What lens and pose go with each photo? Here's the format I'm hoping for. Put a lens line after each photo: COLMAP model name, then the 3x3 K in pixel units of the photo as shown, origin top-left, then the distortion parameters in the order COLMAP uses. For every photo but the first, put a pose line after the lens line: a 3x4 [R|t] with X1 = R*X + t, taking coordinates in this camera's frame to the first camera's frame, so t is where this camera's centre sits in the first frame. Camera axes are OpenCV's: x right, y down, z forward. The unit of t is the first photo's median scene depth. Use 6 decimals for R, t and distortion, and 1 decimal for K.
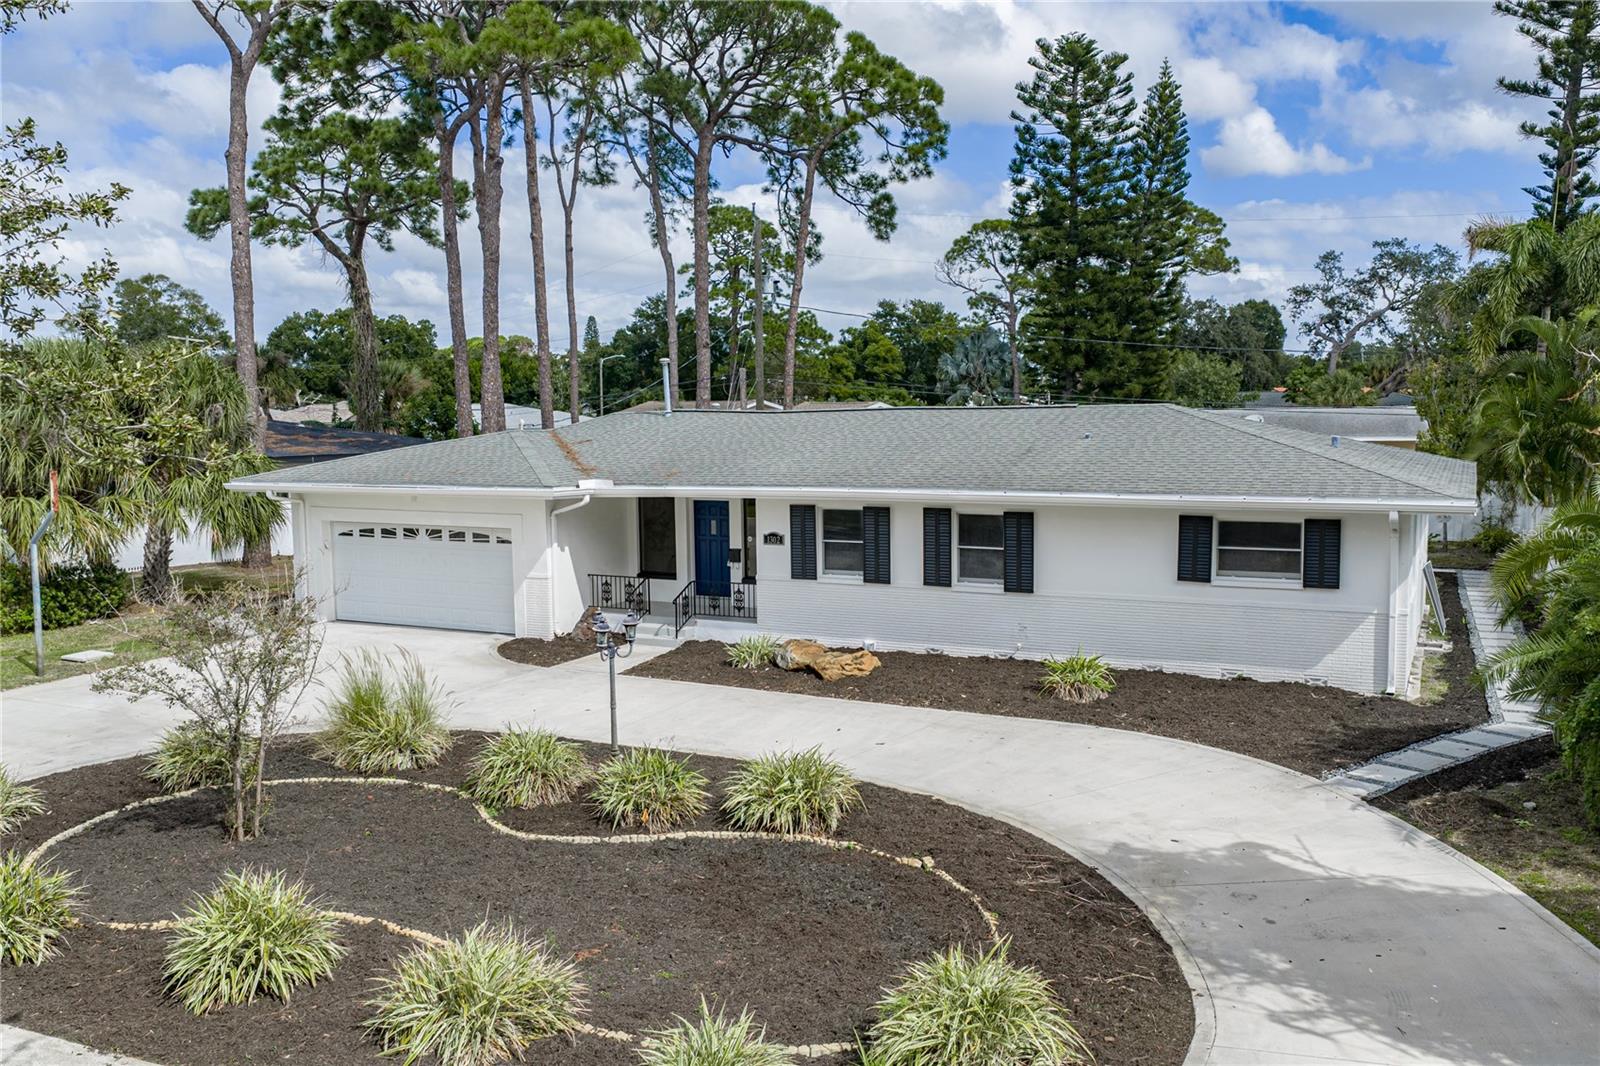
lens RADIAL K [[1292.1, 0, 791.2], [0, 1292.1, 531.1], [0, 0, 1]] dist [0.011185, 0.004272]
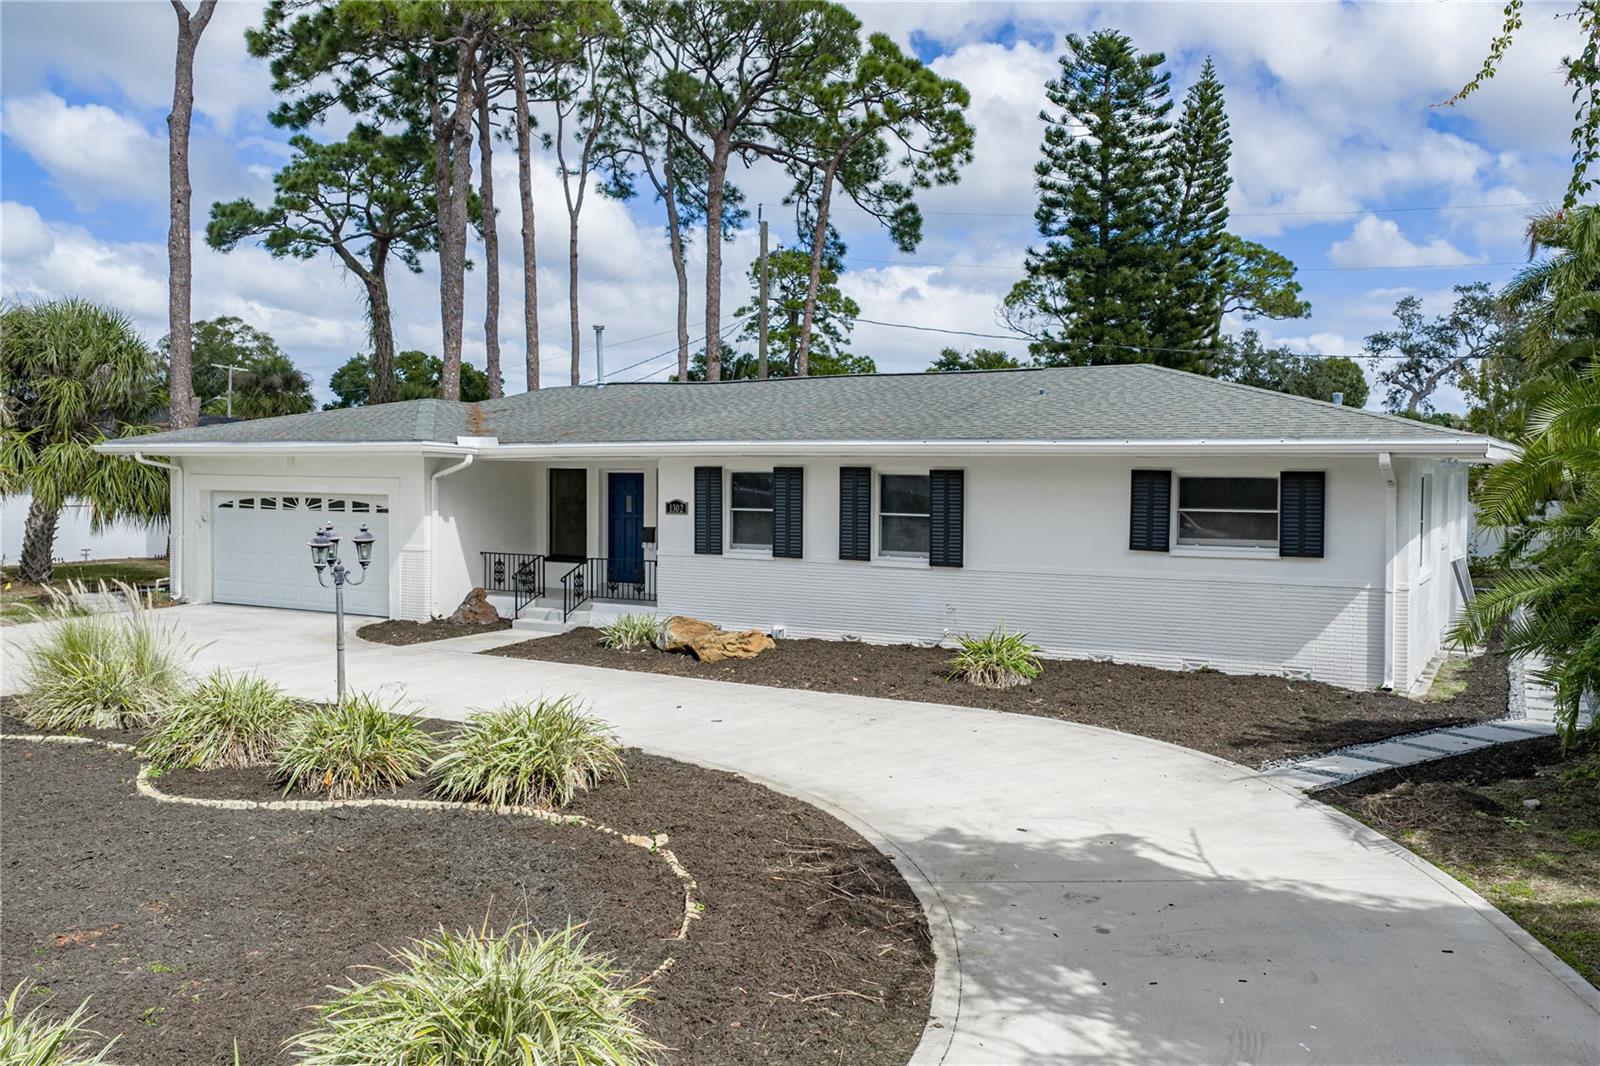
lens RADIAL K [[1298.7, 0, 802.2], [0, 1298.7, 516.5], [0, 0, 1]] dist [0.016067, 0.003562]
pose [[0.998350, 0.021620, -0.053195, 0.111793], [-0.024782, 0.997919, -0.059524, 0.059231], [0.051798, 0.060744, 0.996808, 0.137244]]
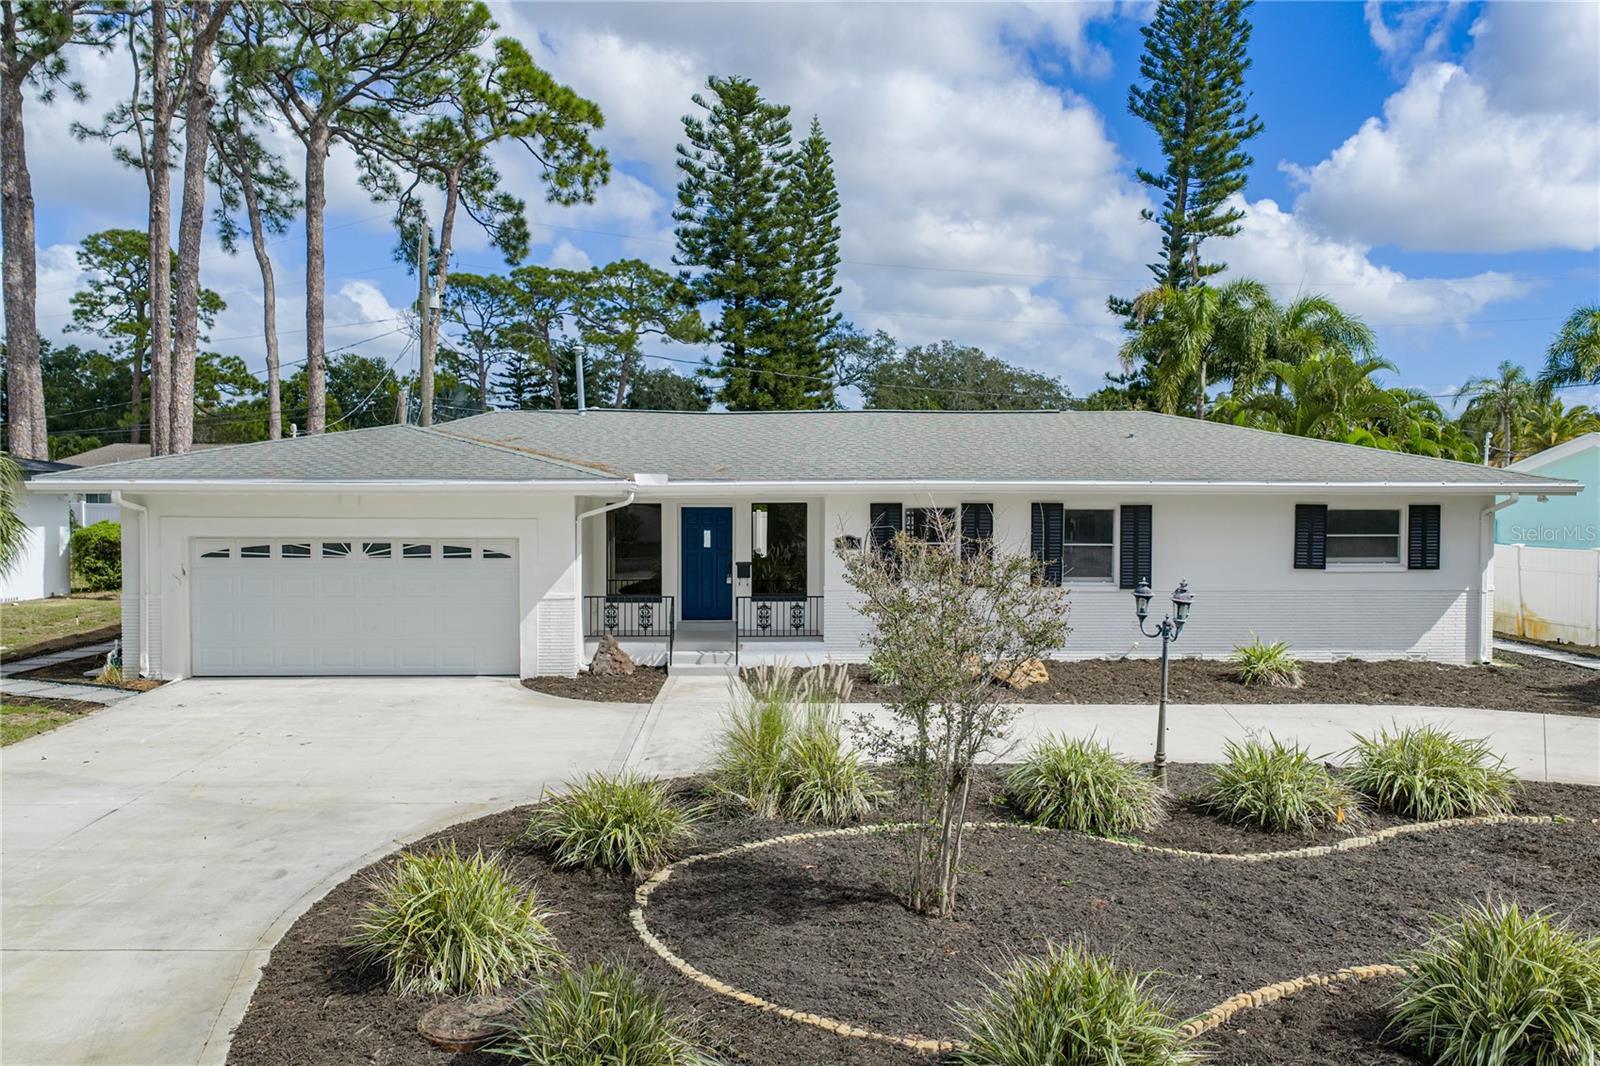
lens RADIAL K [[1292.1, 0, 791.2], [0, 1292.1, 531.1], [0, 0, 1]] dist [0.011185, 0.004272]
pose [[0.878926, -0.004061, 0.476941, -0.448694], [0.032140, 0.998195, -0.050729, 0.039522], [-0.475874, 0.059916, 0.877470, 0.239595]]
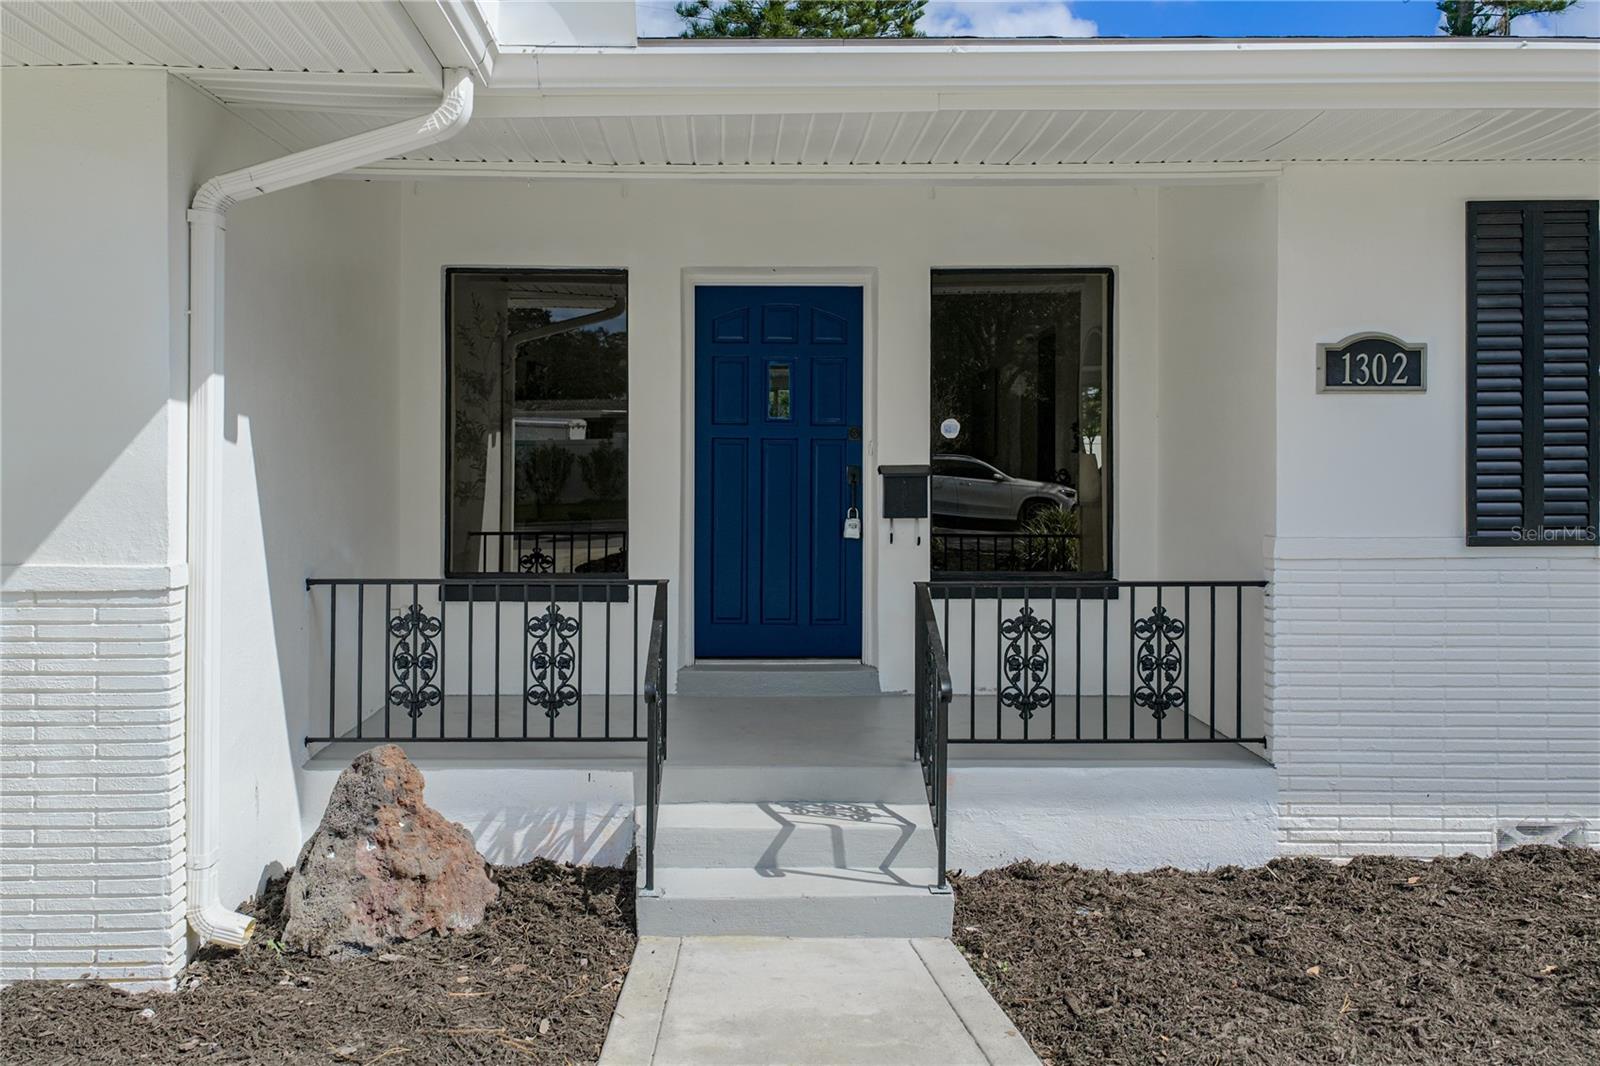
lens RADIAL K [[1334.0, 0, 777.6], [0, 1334.0, 439.9], [0, 0, 1]] dist [0.002212, 0.000852]
pose [[0.886363, 0.023592, 0.462389, -0.197633], [0.029342, 0.993831, -0.106953, 0.038015], [-0.462060, 0.108367, 0.880203, 0.819785]]
